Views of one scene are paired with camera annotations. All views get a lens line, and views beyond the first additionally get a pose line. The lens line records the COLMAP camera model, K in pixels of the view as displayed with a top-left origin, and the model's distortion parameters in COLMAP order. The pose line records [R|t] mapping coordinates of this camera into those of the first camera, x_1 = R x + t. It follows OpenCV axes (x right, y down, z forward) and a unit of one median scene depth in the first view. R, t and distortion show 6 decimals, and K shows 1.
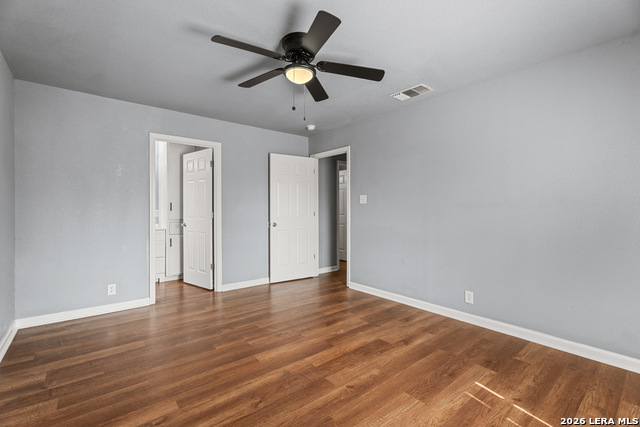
lens RADIAL K [[284.3, 0, 314.9], [0, 284.3, 210.1], [0, 0, 1]] dist [-0.002601, -0.001269]
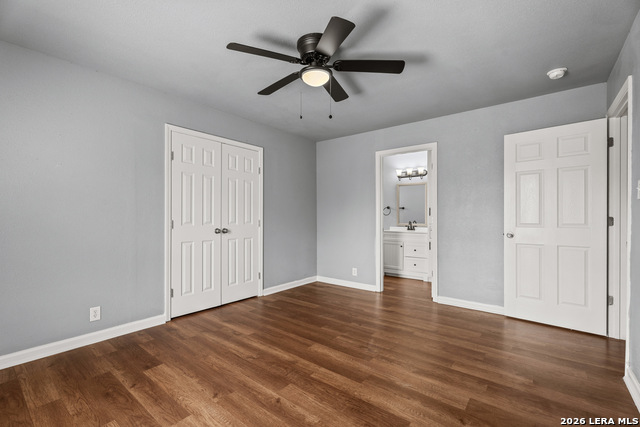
lens RADIAL K [[284.3, 0, 320.6], [0, 284.3, 216.6], [0, 0, 1]] dist [-0.002601, -0.001269]
pose [[0.218032, 0.003239, -0.975936, 0.789055], [0.002417, 0.999990, 0.003859, 0.003131], [0.975939, -0.003200, 0.218022, 0.682107]]
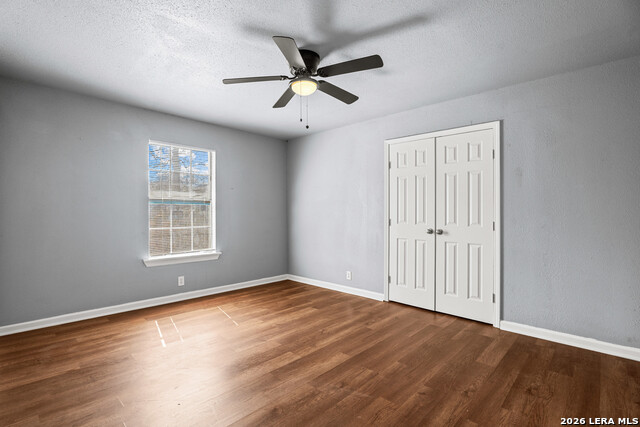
lens RADIAL K [[305.9, 0, 310.7], [0, 305.9, 213.6], [0, 0, 1]] dist [-0.023485, -0.000004]
pose [[-0.993483, -0.009037, -0.113623, 0.052056], [-0.008755, 0.999957, -0.002980, 0.004048], [0.113646, -0.001966, -0.993519, 1.827939]]
